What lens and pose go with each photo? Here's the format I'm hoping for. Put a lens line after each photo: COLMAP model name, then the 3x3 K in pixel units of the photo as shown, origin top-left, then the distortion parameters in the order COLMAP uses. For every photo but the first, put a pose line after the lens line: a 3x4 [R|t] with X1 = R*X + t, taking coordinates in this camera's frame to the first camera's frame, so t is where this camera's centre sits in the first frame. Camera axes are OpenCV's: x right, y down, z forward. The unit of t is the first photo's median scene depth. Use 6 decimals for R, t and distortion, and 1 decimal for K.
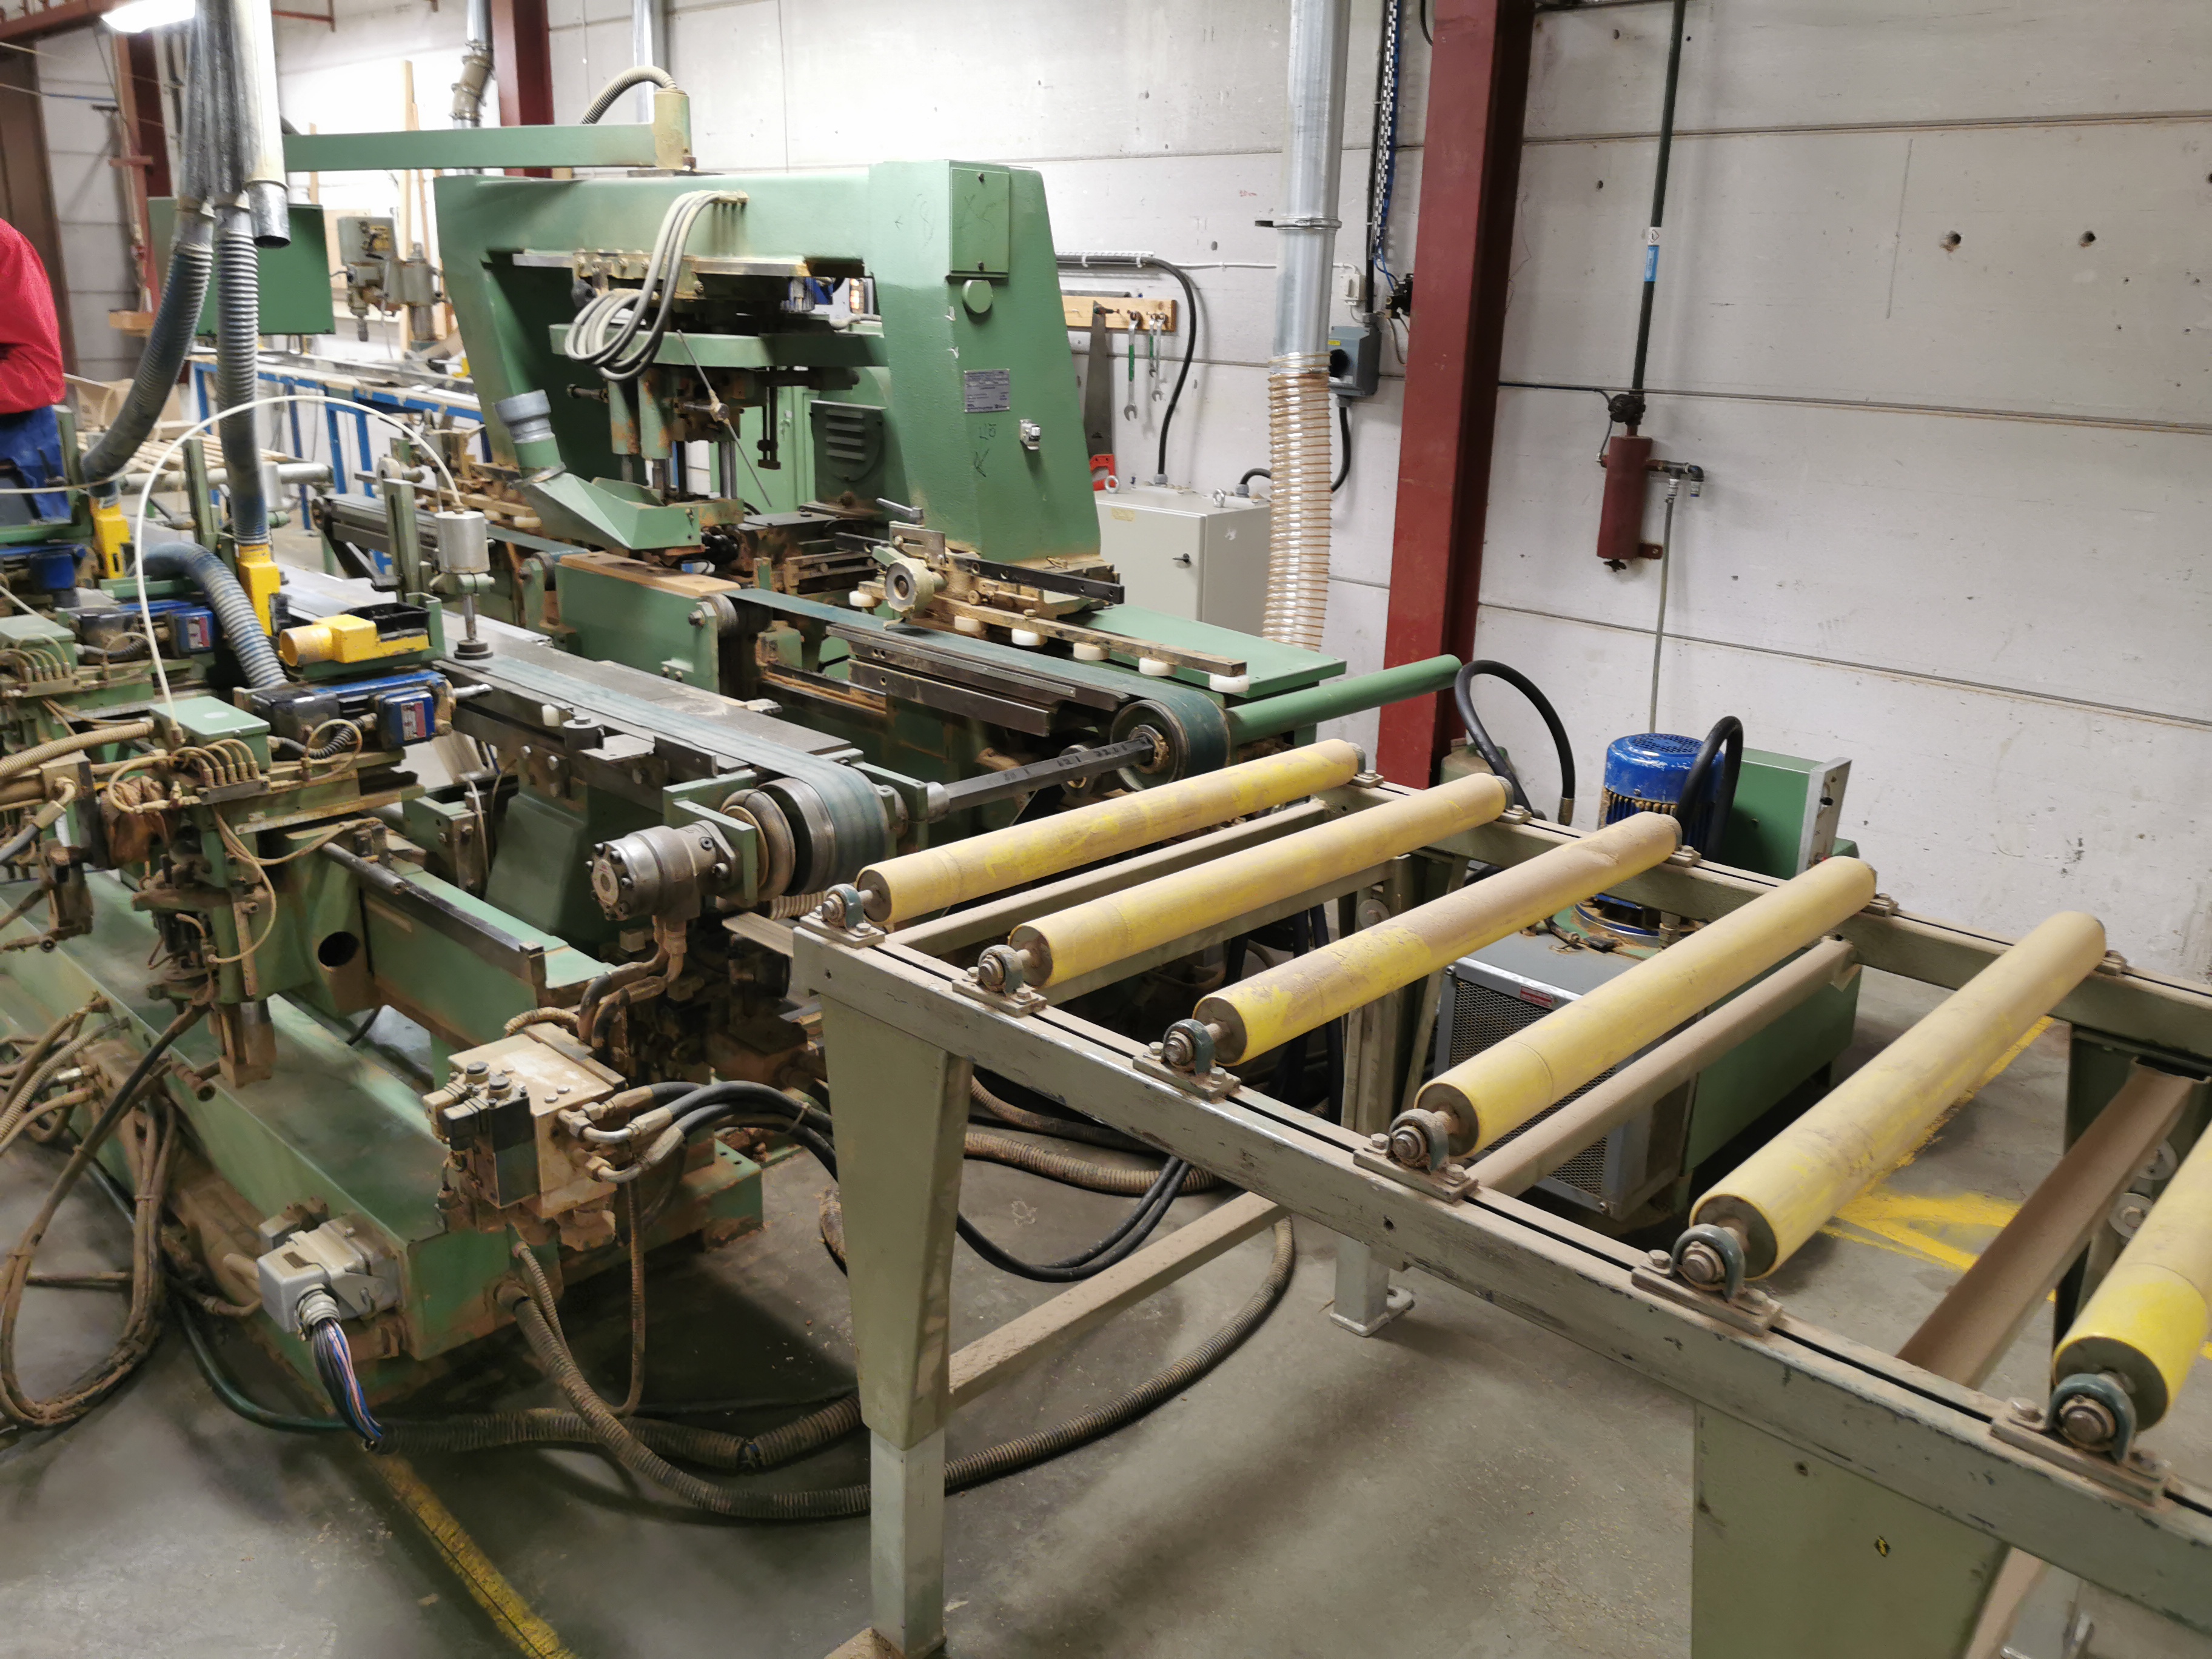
lens RADIAL K [[1721.7, 0, 1092.1], [0, 1721.7, 829.0], [0, 0, 1]] dist [0.051523, -0.079559]
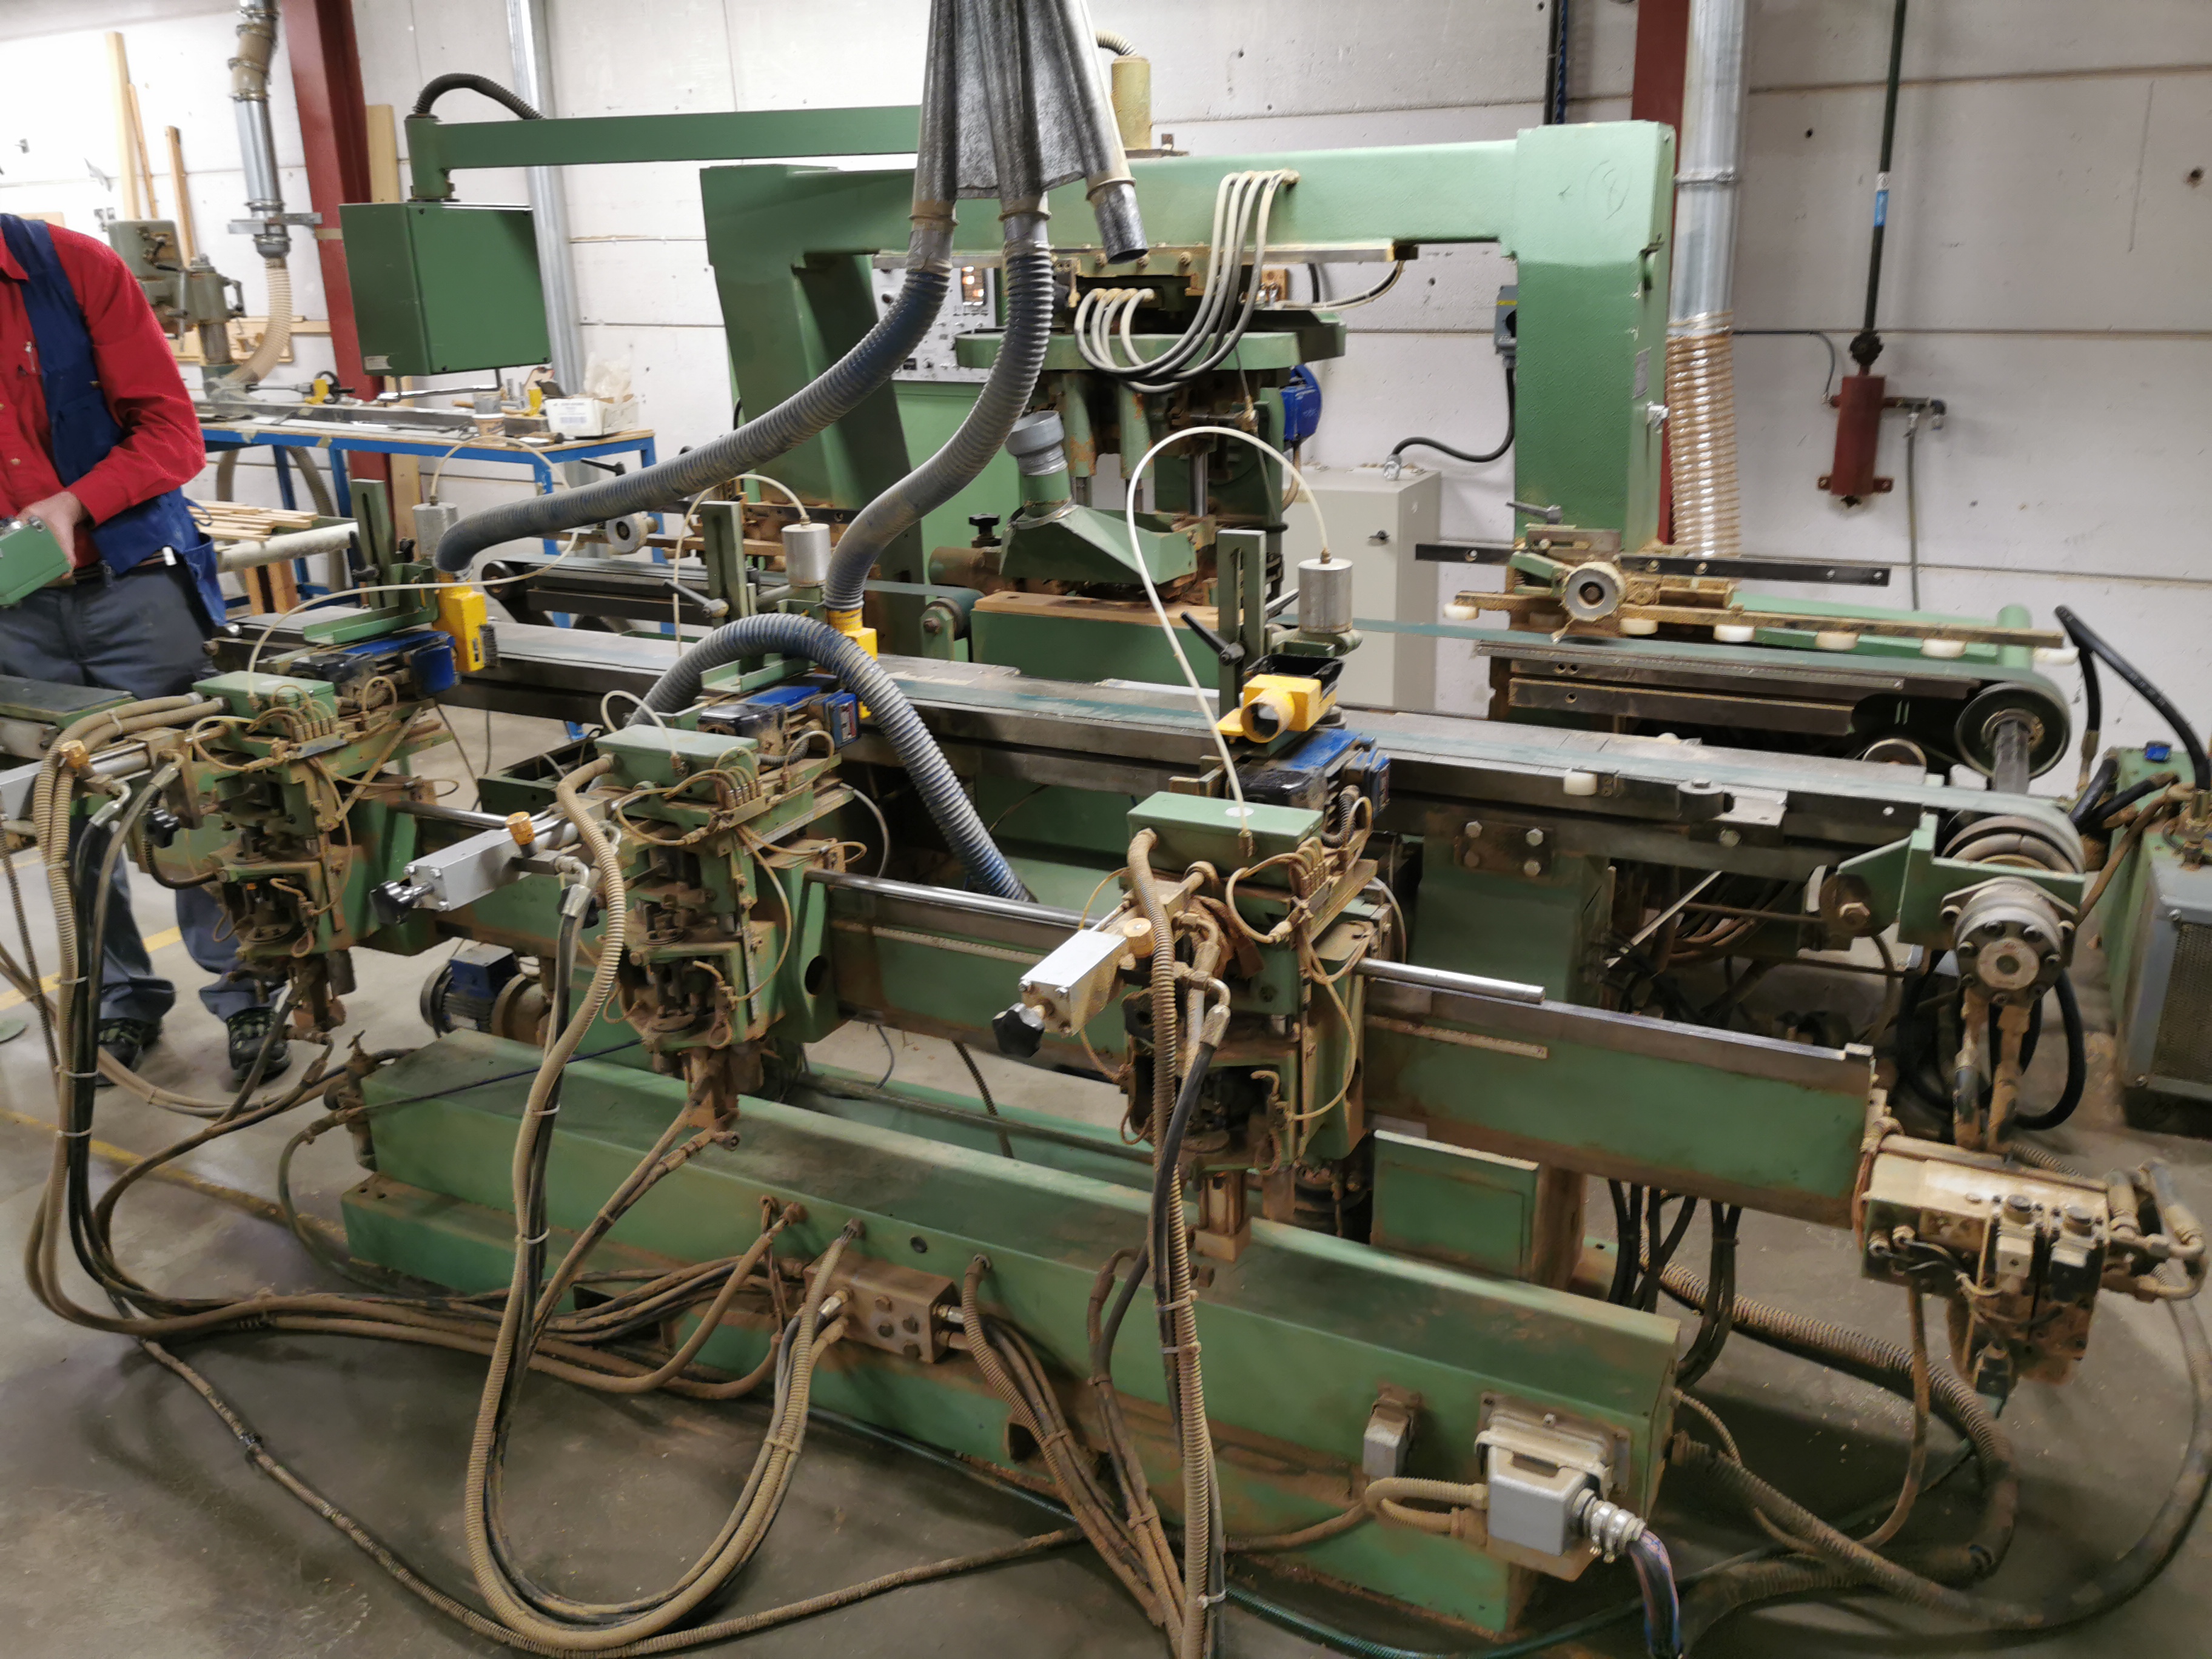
lens RADIAL K [[1717.5, 0, 1092.0], [0, 1717.5, 827.1], [0, 0, 1]] dist [0.045132, -0.068166]
pose [[0.949950, -0.142642, 0.277937, -0.721528], [0.136835, 0.989774, 0.040287, -0.102860], [-0.280842, -0.000239, 0.959754, 0.218790]]
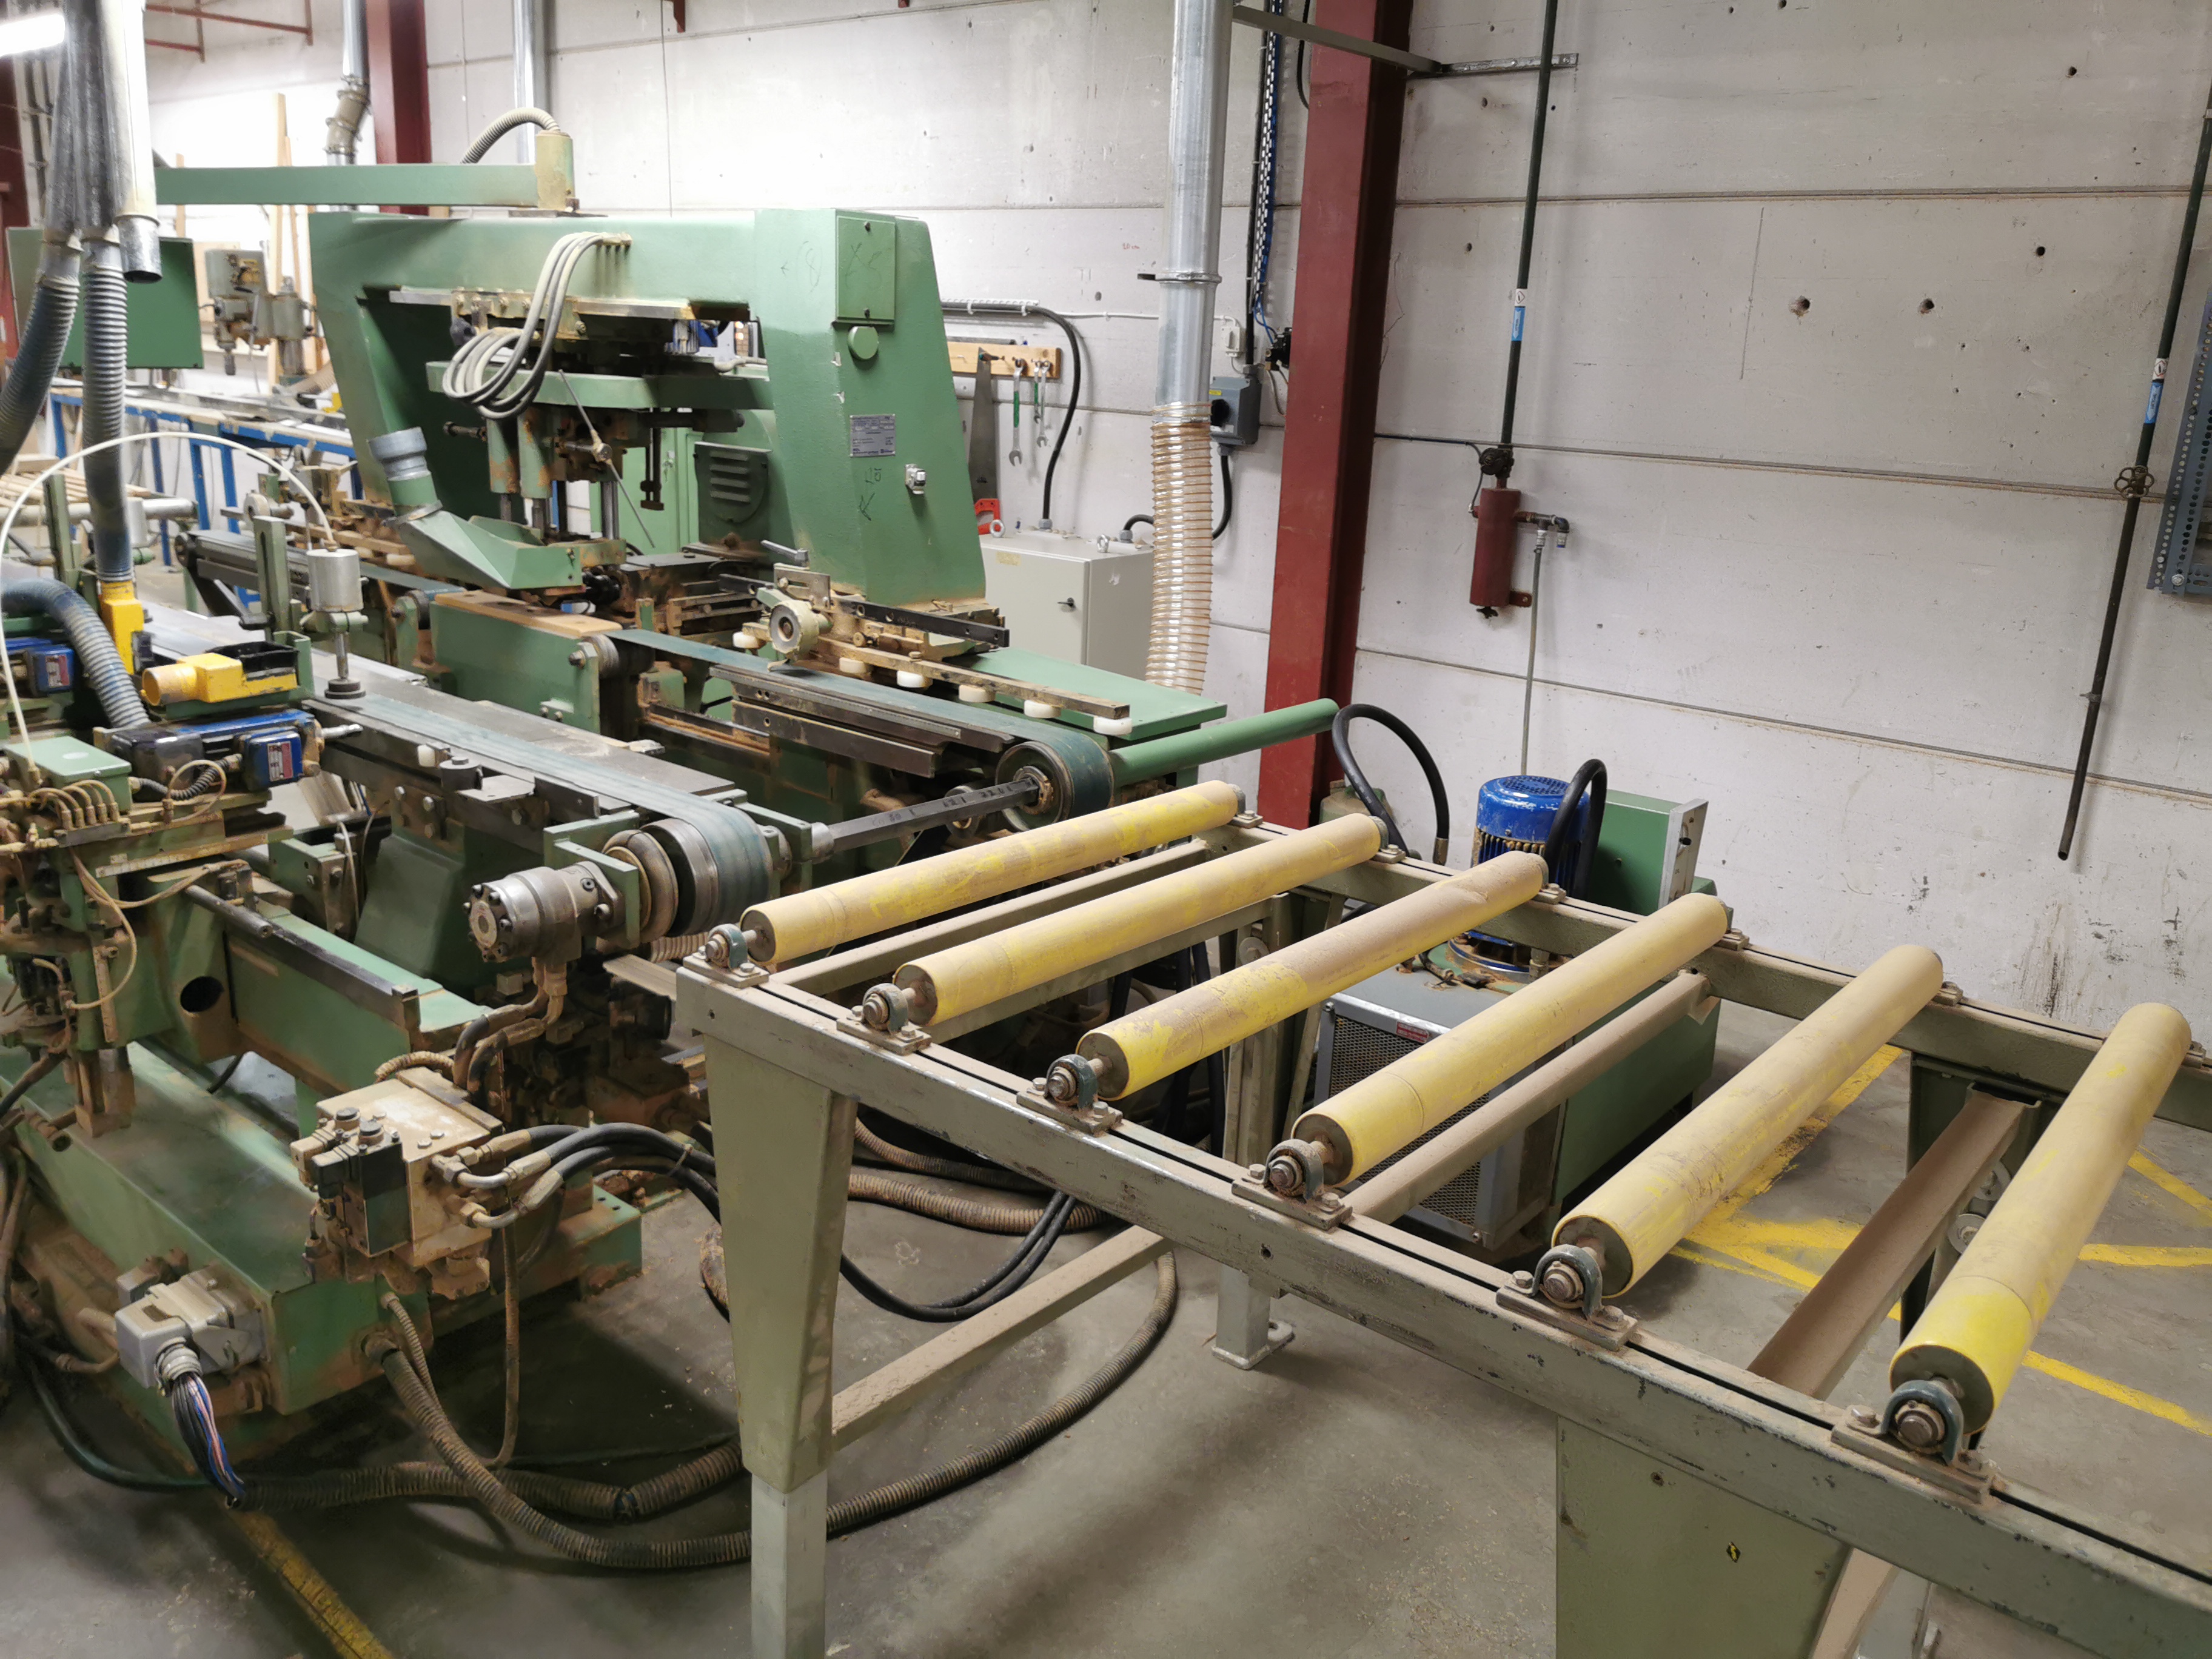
lens RADIAL K [[1736.5, 0, 1102.5], [0, 1736.5, 785.7], [0, 0, 1]] dist [0.061860, -0.094194]
pose [[0.997426, 0.000613, 0.071694, 0.000263], [0.002944, 0.998770, -0.049496, 0.001400], [-0.071637, 0.049580, 0.996198, -0.016069]]
